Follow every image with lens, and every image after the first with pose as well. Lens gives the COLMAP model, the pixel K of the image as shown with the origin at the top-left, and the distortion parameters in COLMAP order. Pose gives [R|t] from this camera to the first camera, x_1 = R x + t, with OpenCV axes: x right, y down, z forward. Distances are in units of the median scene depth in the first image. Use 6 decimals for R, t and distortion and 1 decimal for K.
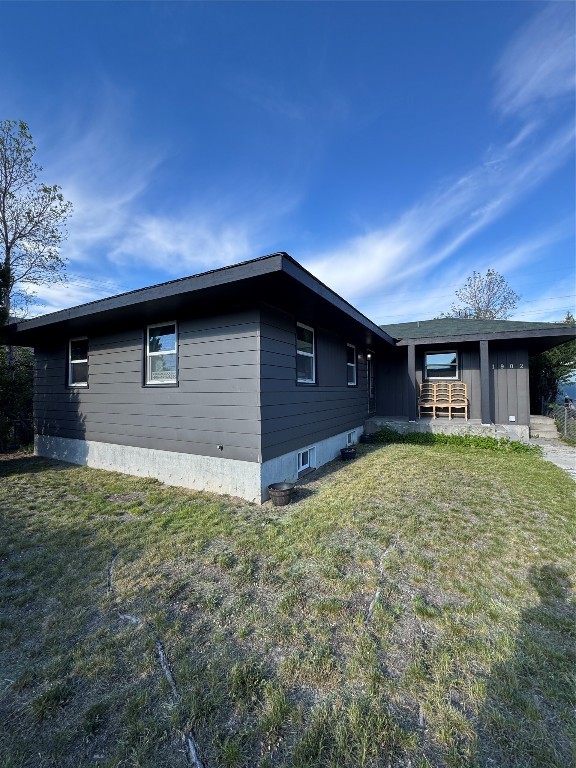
lens RADIAL K [[303.0, 0, 286.9], [0, 303.0, 385.4], [0, 0, 1]] dist [-0.002631, -0.000262]
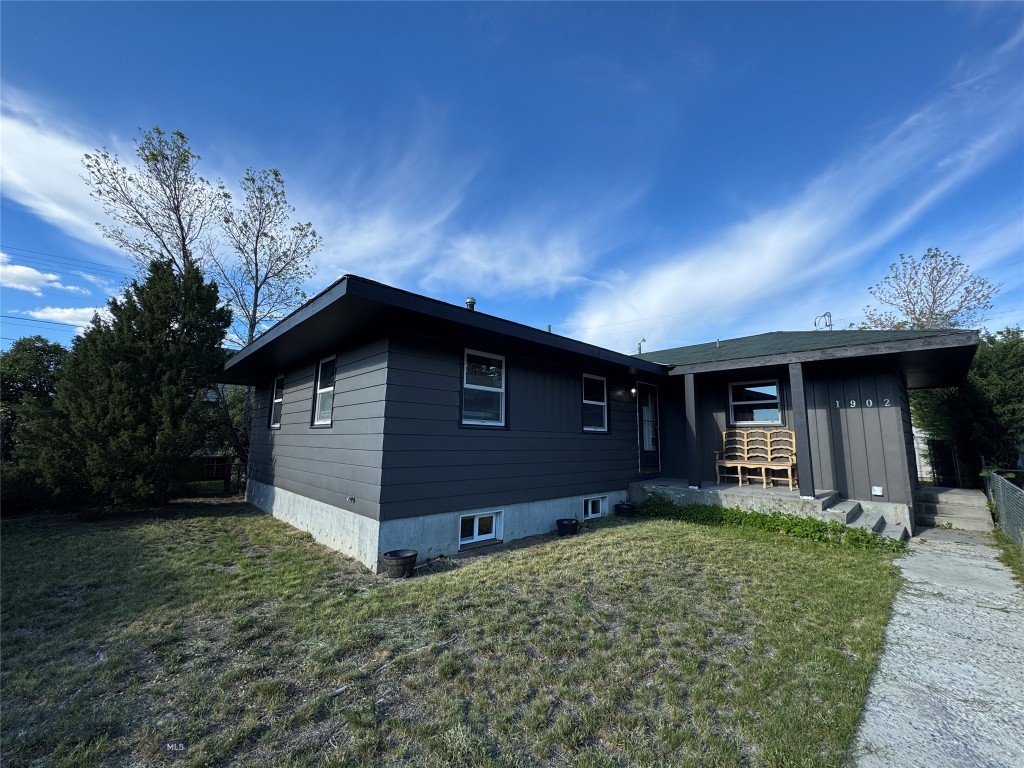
lens RADIAL K [[404.0, 0, 509.8], [0, 404.0, 387.7], [0, 0, 1]] dist [-0.002631, -0.000262]
pose [[0.955200, -0.018479, -0.295385, 0.323892], [-0.015557, 0.993534, -0.112464, 0.008703], [0.295553, 0.112021, 0.948736, 0.016397]]
